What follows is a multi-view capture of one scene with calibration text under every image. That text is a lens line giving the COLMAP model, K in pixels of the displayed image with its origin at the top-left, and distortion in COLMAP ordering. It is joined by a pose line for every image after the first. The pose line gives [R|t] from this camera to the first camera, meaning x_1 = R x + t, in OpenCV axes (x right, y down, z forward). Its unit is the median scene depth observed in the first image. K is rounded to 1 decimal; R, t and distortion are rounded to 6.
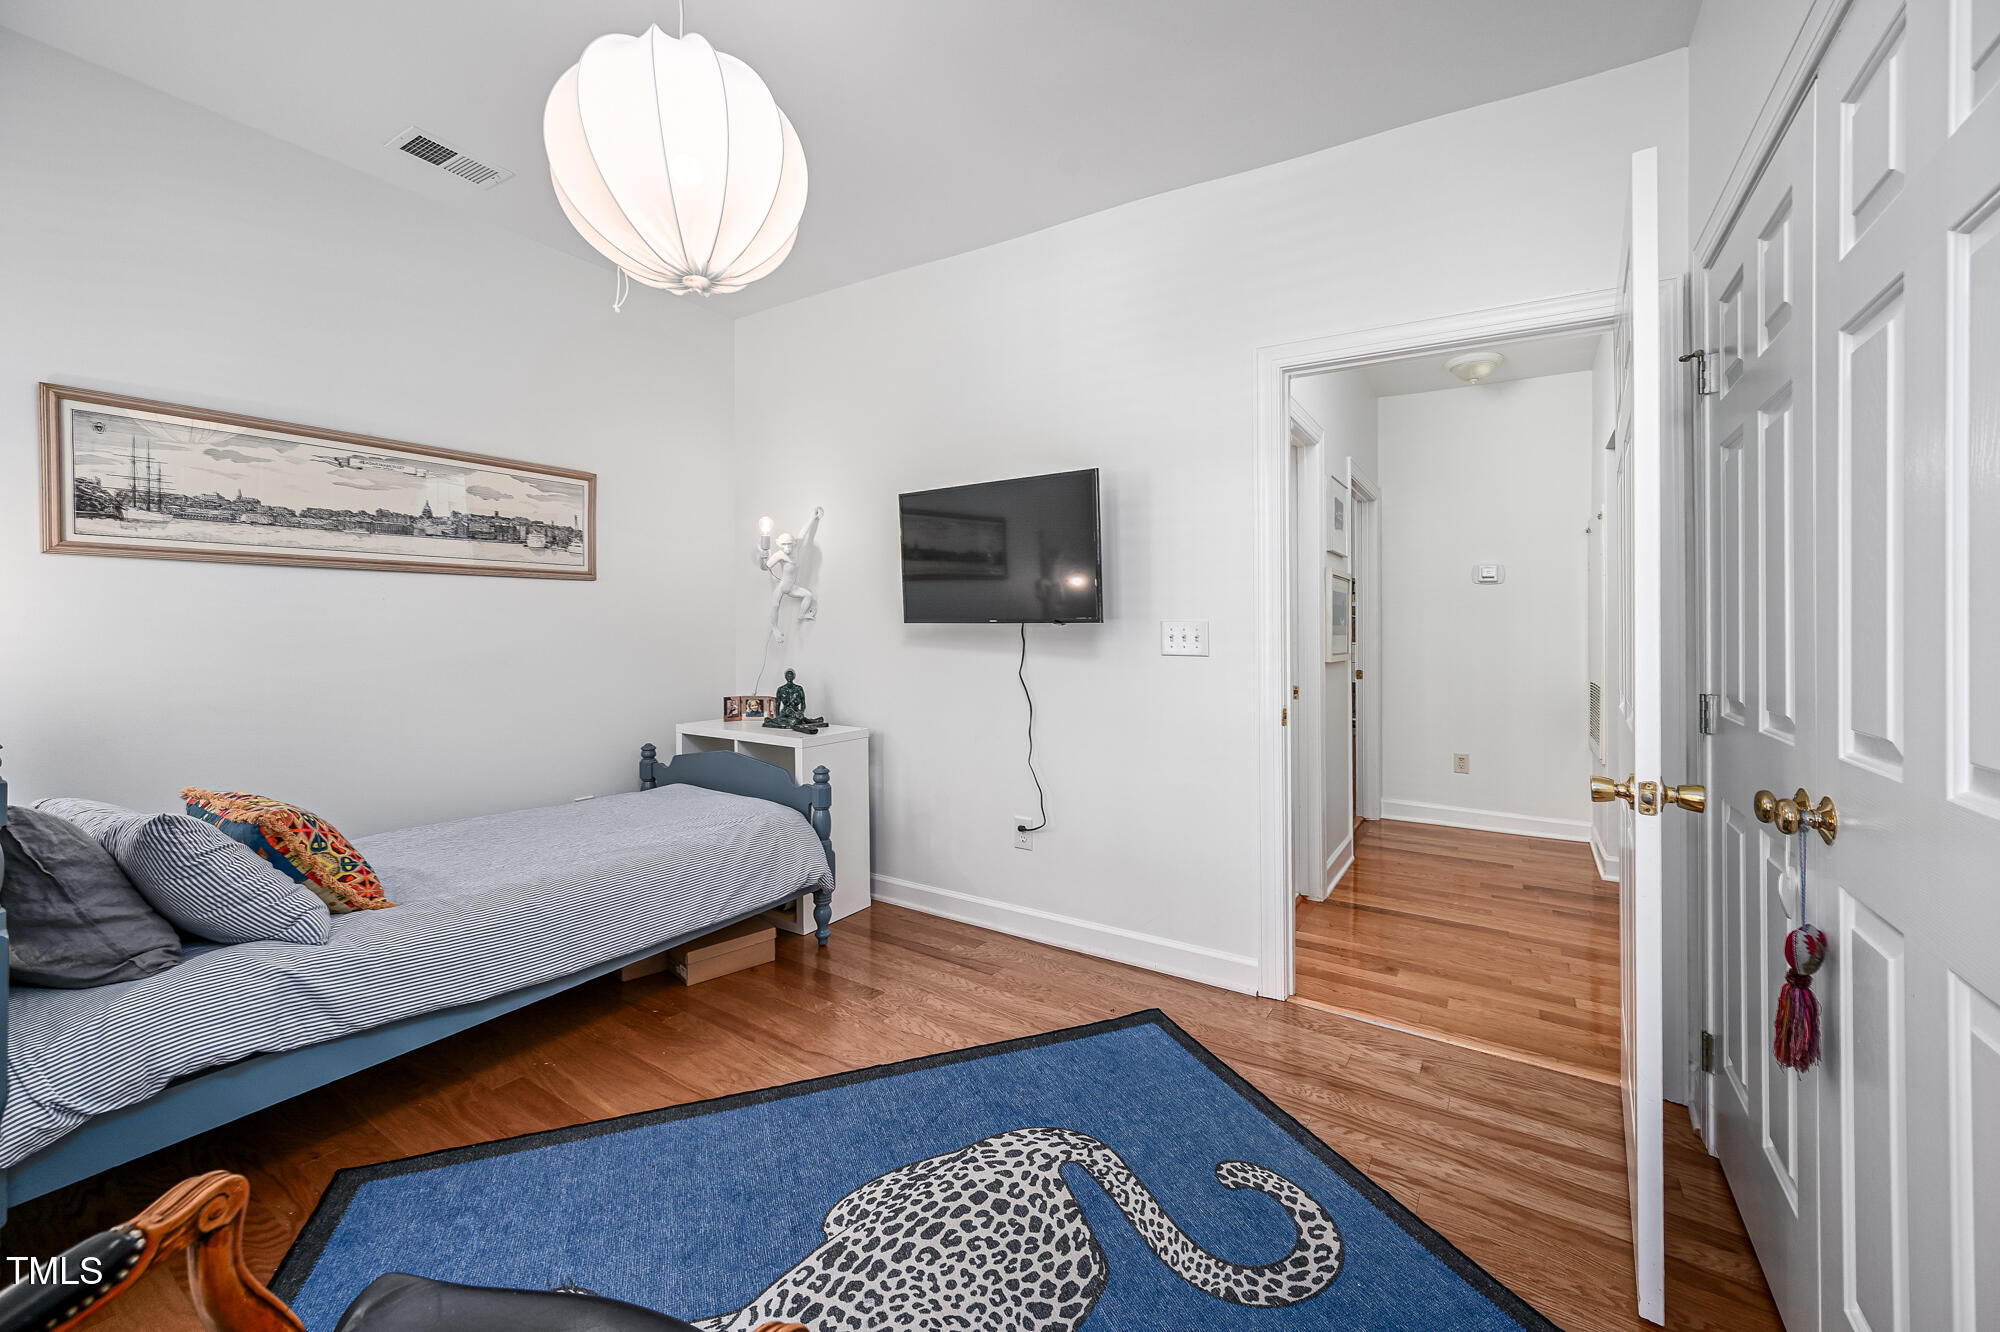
lens RADIAL K [[808.8, 0, 1013.7], [0, 808.8, 636.3], [0, 0, 1]] dist [0.000042, 0.000103]
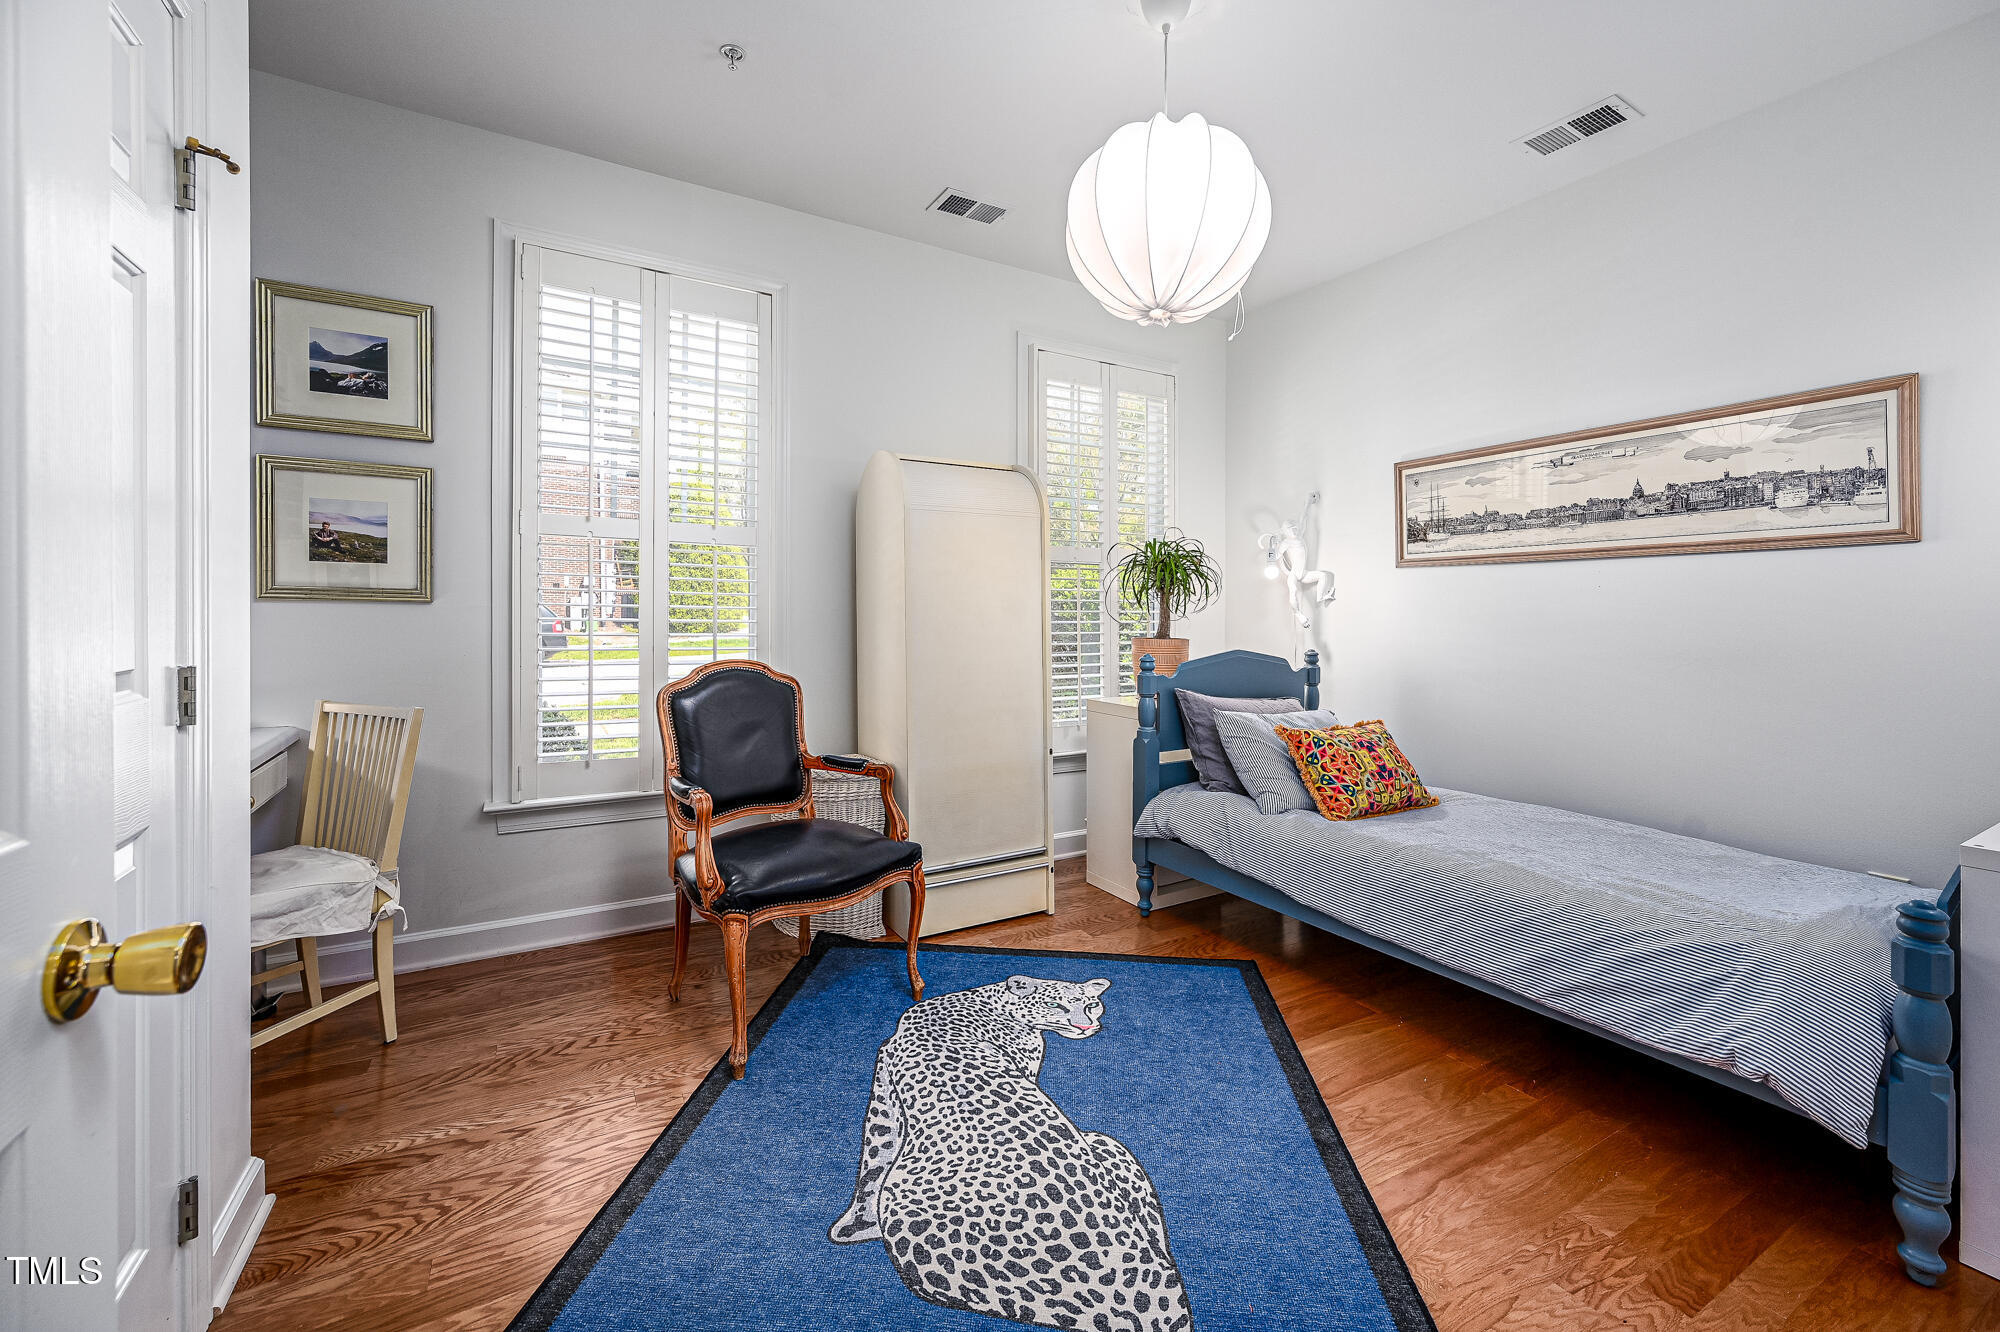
lens RADIAL K [[803.9, 0, 1000.0], [0, 803.9, 666.0], [0, 0, 1]] dist [0.000365, 0.000131]
pose [[-0.474154, 0.045907, -0.879244, 0.731528], [-0.025365, 0.997513, 0.065761, 0.009487], [0.880076, 0.053483, -0.471810, 1.280761]]
